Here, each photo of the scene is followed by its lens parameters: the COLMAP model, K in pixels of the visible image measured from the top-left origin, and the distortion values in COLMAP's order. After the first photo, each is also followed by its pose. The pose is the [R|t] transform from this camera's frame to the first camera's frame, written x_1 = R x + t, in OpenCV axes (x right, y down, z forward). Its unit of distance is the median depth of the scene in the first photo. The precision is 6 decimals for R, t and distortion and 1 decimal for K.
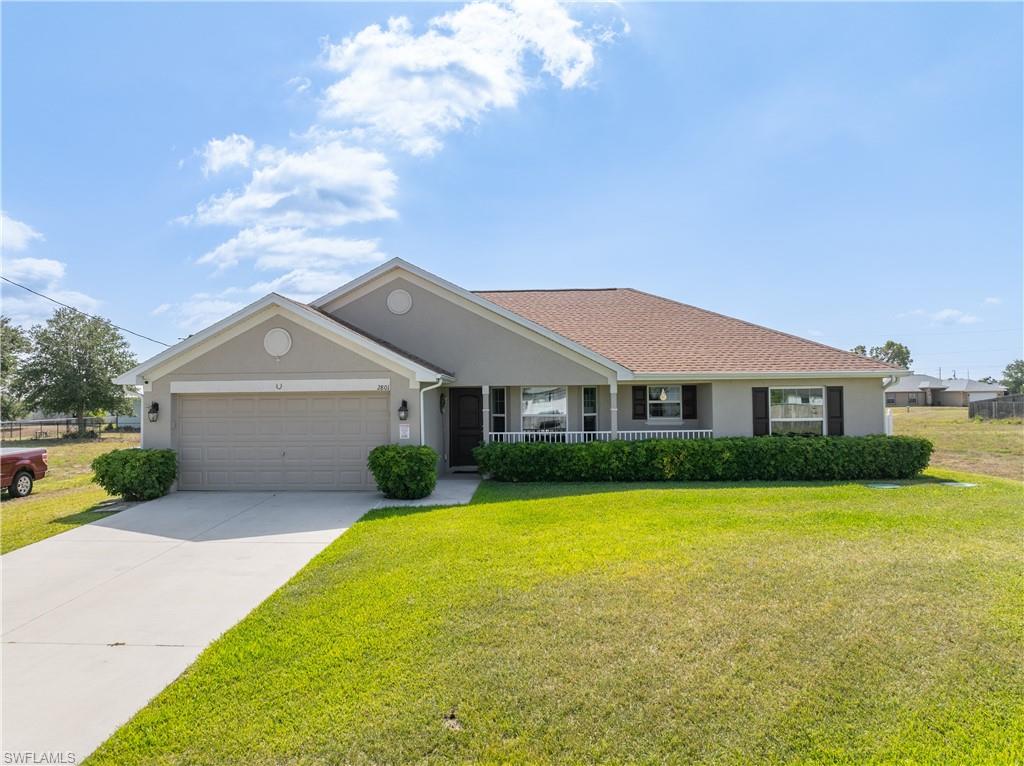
lens RADIAL K [[723.8, 0, 506.1], [0, 723.8, 370.4], [0, 0, 1]] dist [-0.036666, 0.003839]
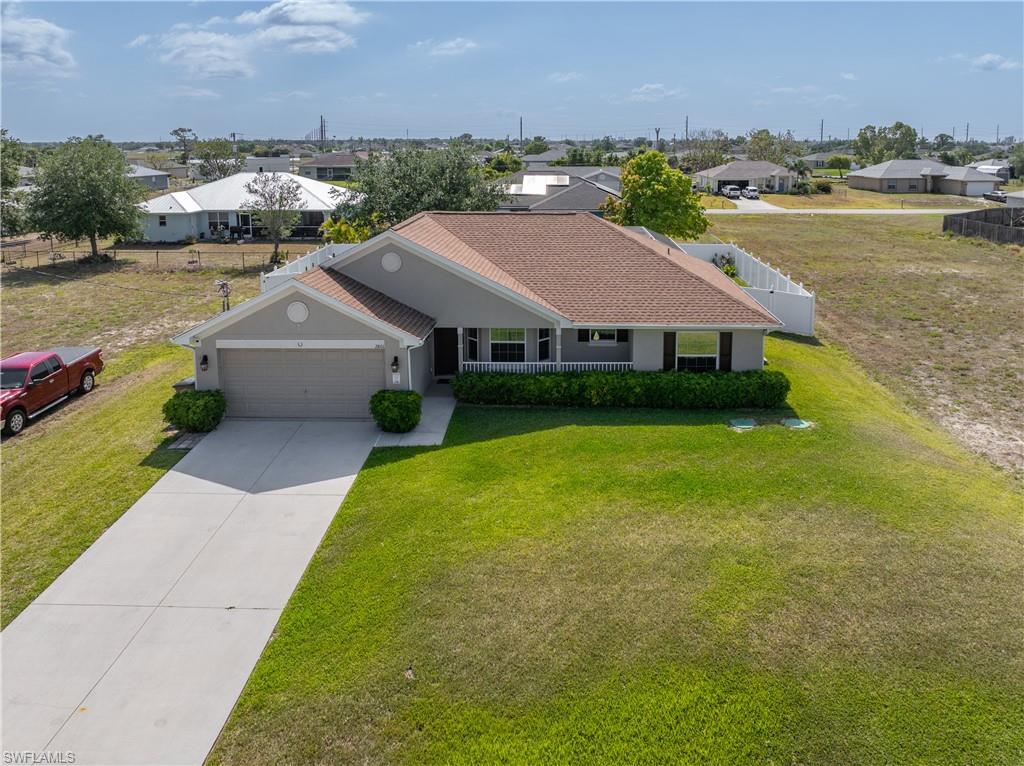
lens RADIAL K [[760.3, 0, 545.9], [0, 760.3, 249.4], [0, 0, 1]] dist [-0.014385, -0.008840]
pose [[0.999390, 0.002654, 0.034826, 0.083212], [-0.008863, 0.983745, 0.179353, -0.388736], [-0.033784, -0.179553, 0.983168, -0.337733]]
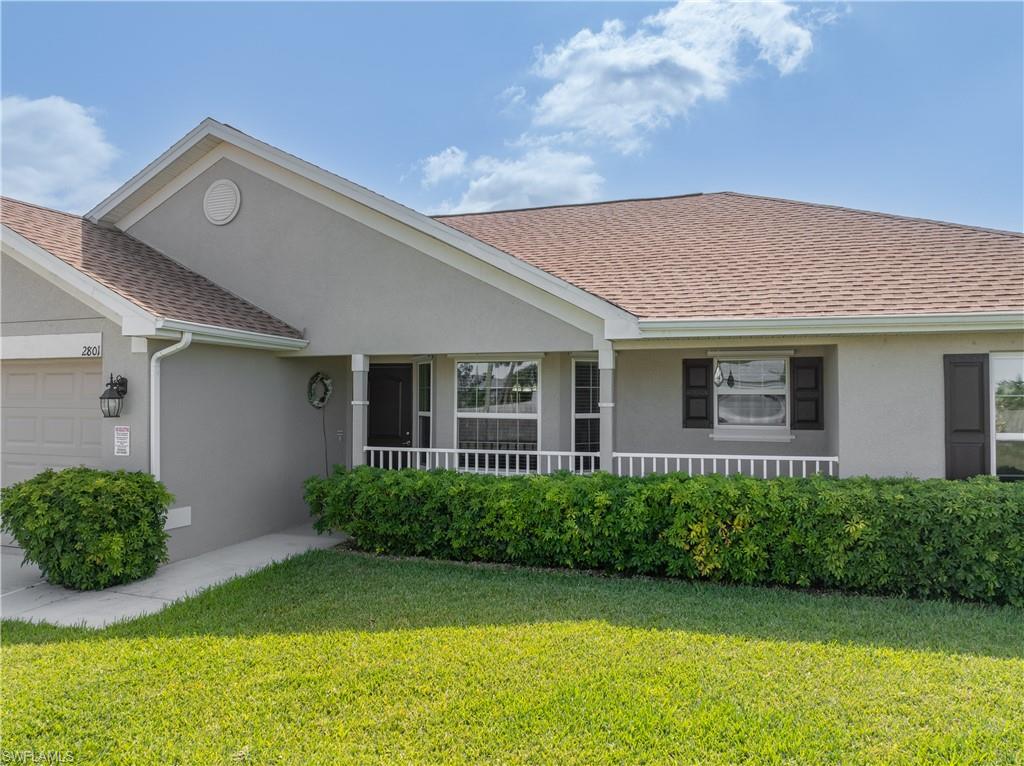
lens RADIAL K [[728.7, 0, 512.0], [0, 728.7, 383.0], [0, 0, 1]] dist [-0.048071, 0.004508]
pose [[0.962064, 0.006359, -0.272750, 0.230899], [-0.002983, 0.999914, 0.012789, 0.037089], [0.272808, -0.011491, 0.962000, 0.581287]]
